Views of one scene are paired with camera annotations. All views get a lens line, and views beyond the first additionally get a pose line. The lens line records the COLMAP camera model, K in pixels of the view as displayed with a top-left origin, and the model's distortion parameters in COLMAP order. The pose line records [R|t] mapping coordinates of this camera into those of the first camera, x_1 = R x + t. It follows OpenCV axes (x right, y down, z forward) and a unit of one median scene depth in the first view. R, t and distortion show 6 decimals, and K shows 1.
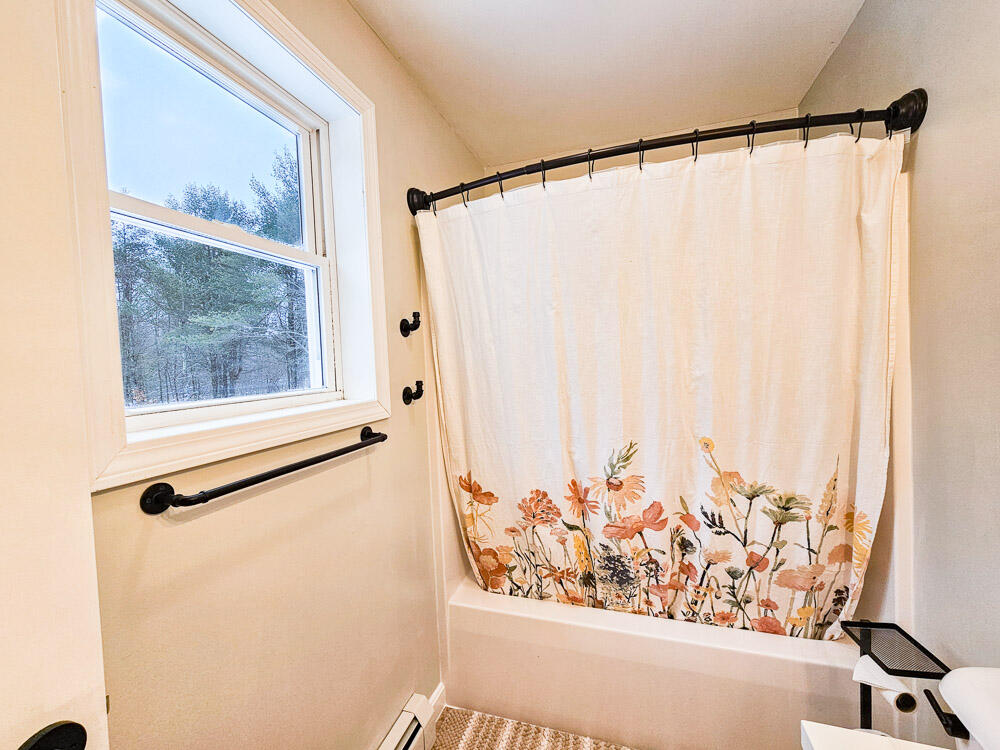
lens RADIAL K [[411.2, 0, 500.0], [0, 411.2, 375.0], [0, 0, 1]] dist [-0.000250, -0.000198]
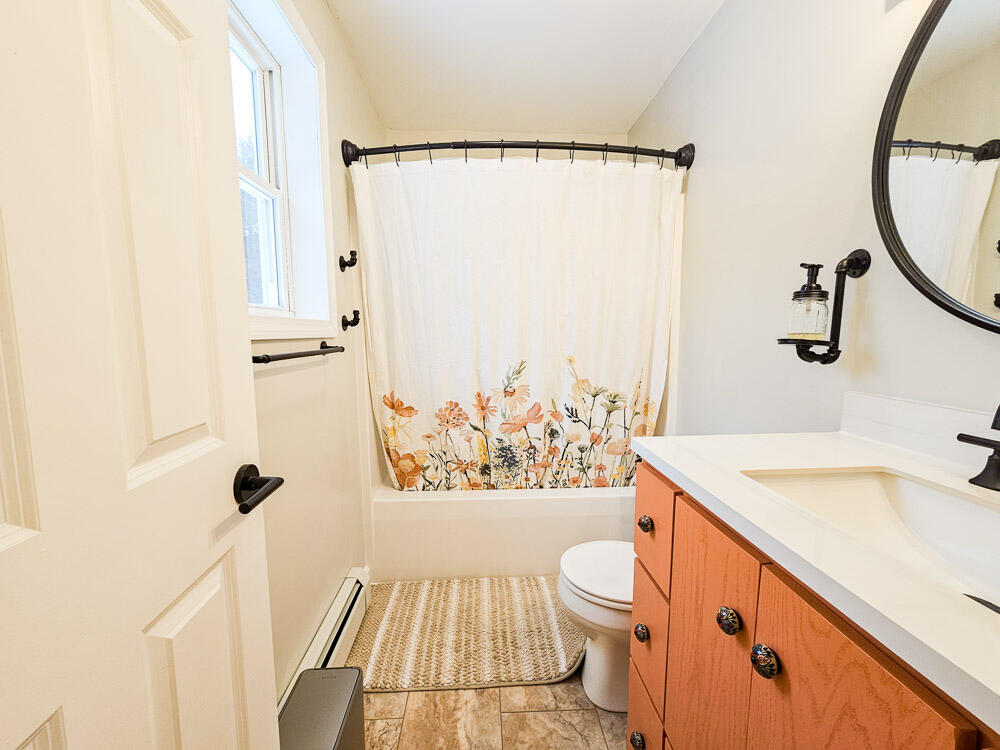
lens RADIAL K [[411.2, 0, 500.0], [0, 411.2, 375.0], [0, 0, 1]] dist [-0.000250, -0.000198]
pose [[0.934744, -0.003982, 0.355298, -0.230322], [-0.020375, 0.997691, 0.064786, 0.114053], [-0.354736, -0.067797, 0.932505, -0.260805]]
